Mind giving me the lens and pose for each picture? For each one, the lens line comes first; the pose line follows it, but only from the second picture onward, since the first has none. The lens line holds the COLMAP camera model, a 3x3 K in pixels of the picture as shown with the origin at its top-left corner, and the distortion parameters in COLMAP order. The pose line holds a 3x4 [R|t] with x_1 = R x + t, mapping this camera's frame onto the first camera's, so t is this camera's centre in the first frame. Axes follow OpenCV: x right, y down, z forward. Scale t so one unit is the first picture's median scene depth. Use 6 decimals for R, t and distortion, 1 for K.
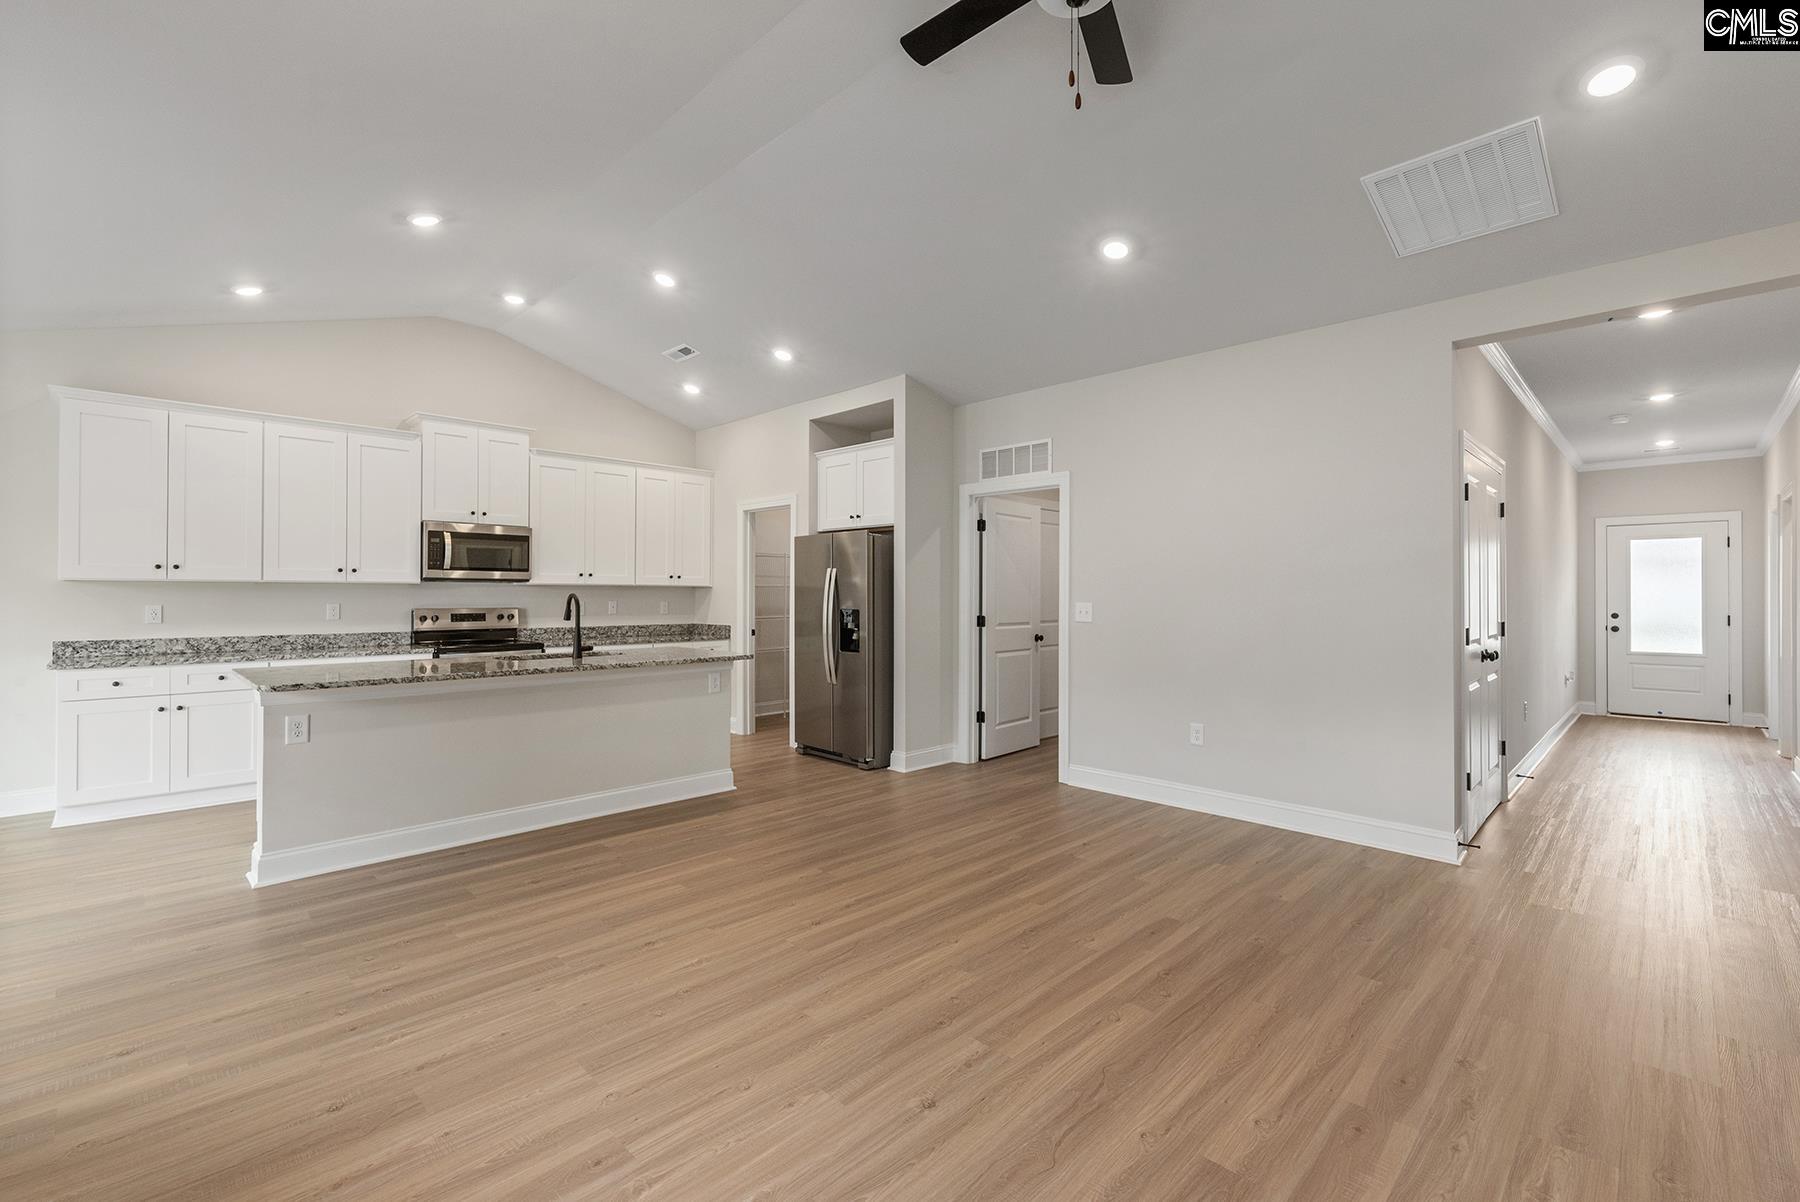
lens RADIAL K [[782.3, 0, 904.5], [0, 782.3, 588.3], [0, 0, 1]] dist [0.000544, 0.000060]
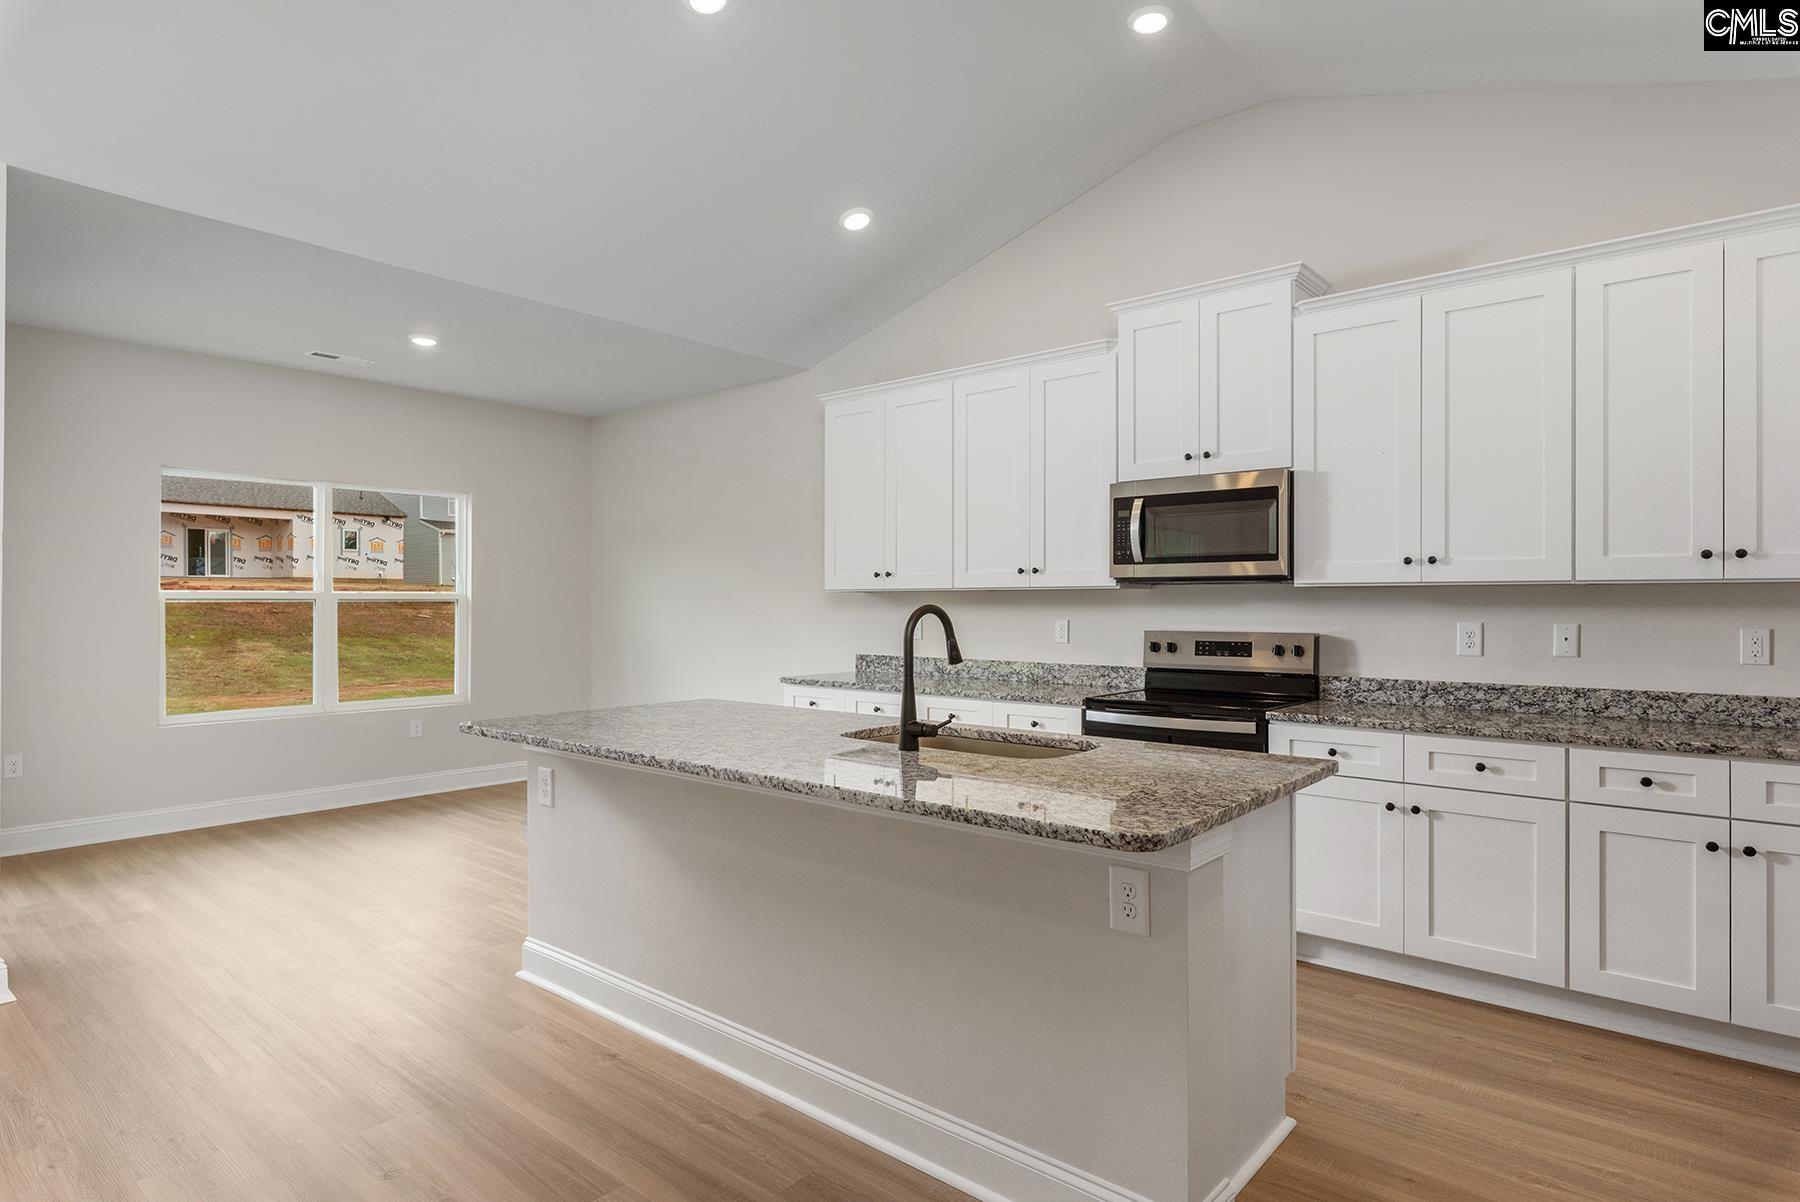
lens RADIAL K [[973.2, 0, 900.0], [0, 973.2, 601.0], [0, 0, 1]] dist [0.002004, -0.001891]
pose [[0.075457, -0.005248, -0.997135, 0.121708], [0.007815, 0.999959, -0.004671, 0.006252], [0.997118, -0.007440, 0.075495, 0.848678]]
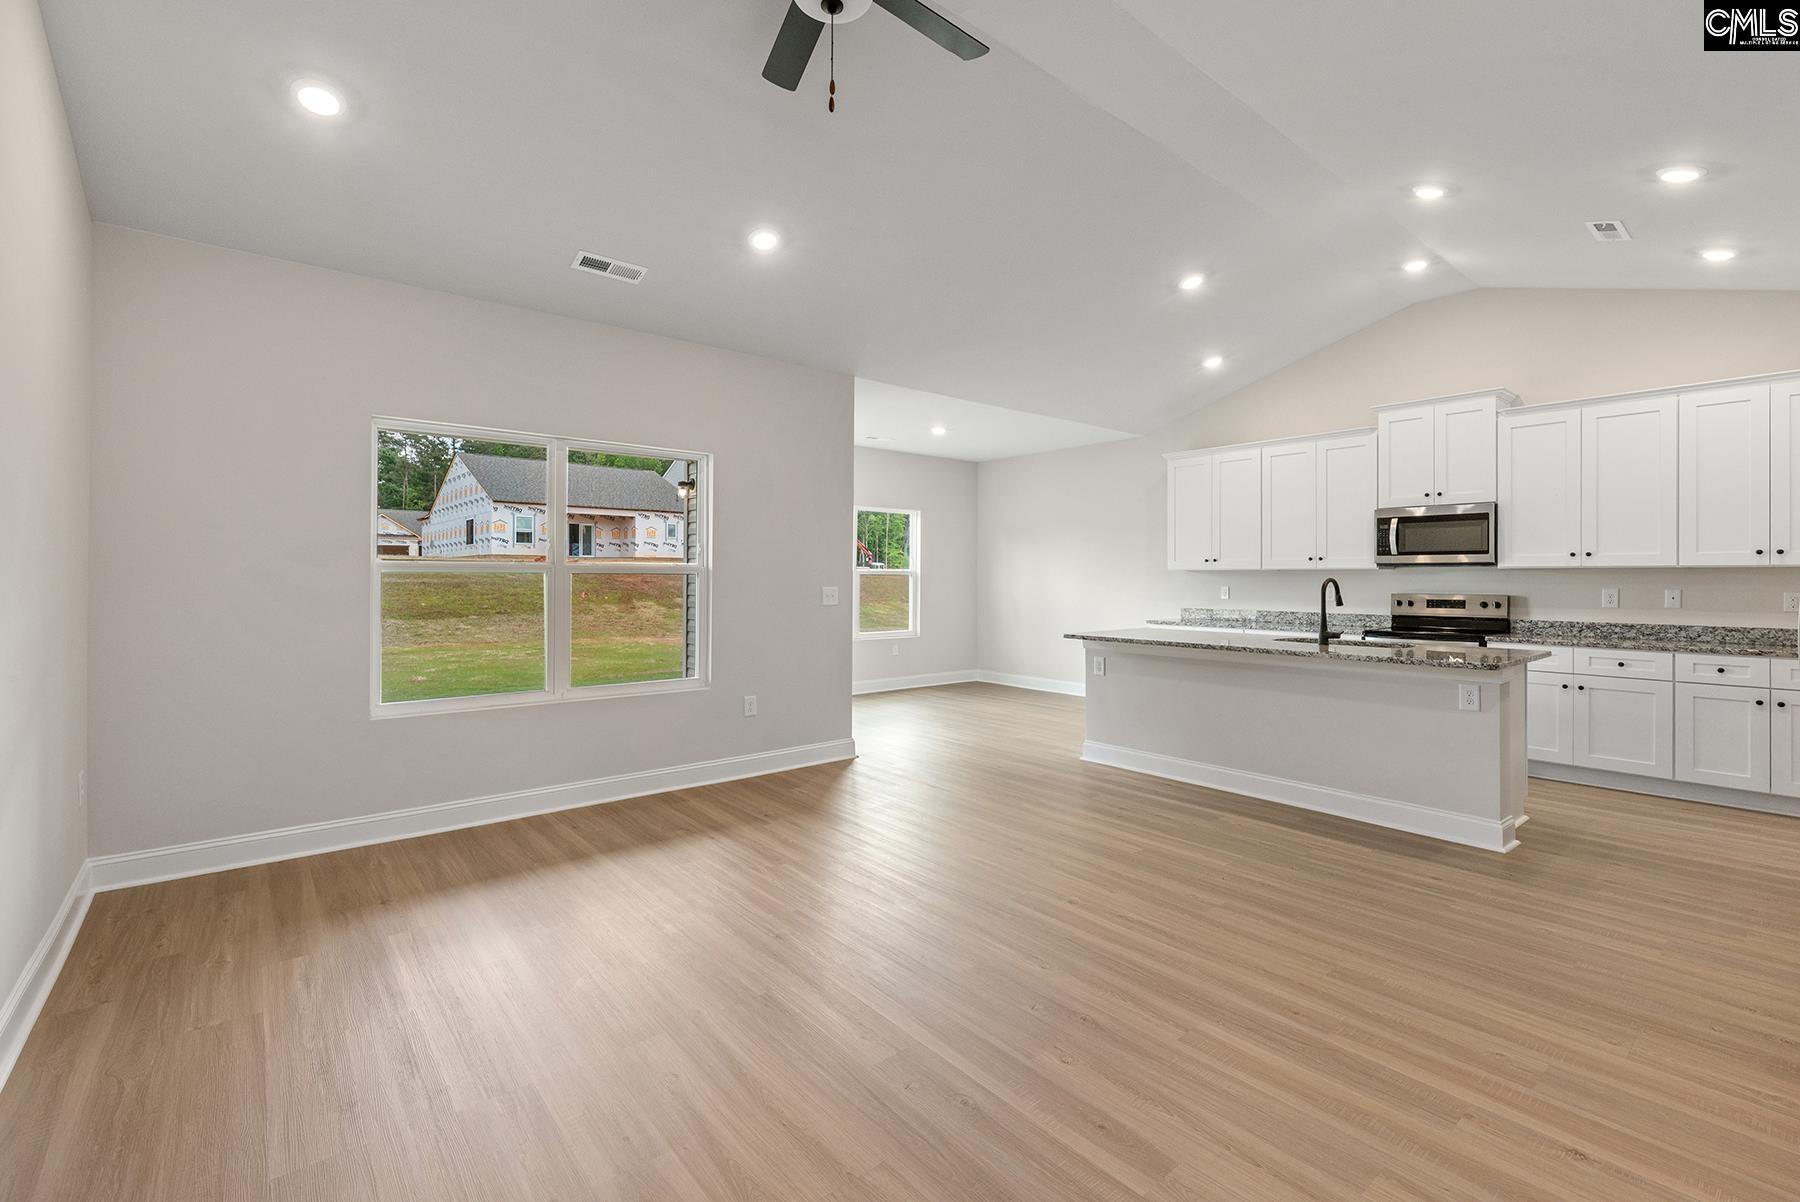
lens RADIAL K [[786.6, 0, 902.4], [0, 786.6, 572.3], [0, 0, 1]] dist [-0.001352, 0.000388]
pose [[-0.099860, -0.007878, -0.994970, 0.539103], [0.004994, 0.999952, -0.008419, 0.004373], [0.994989, -0.005810, -0.099816, 0.513972]]
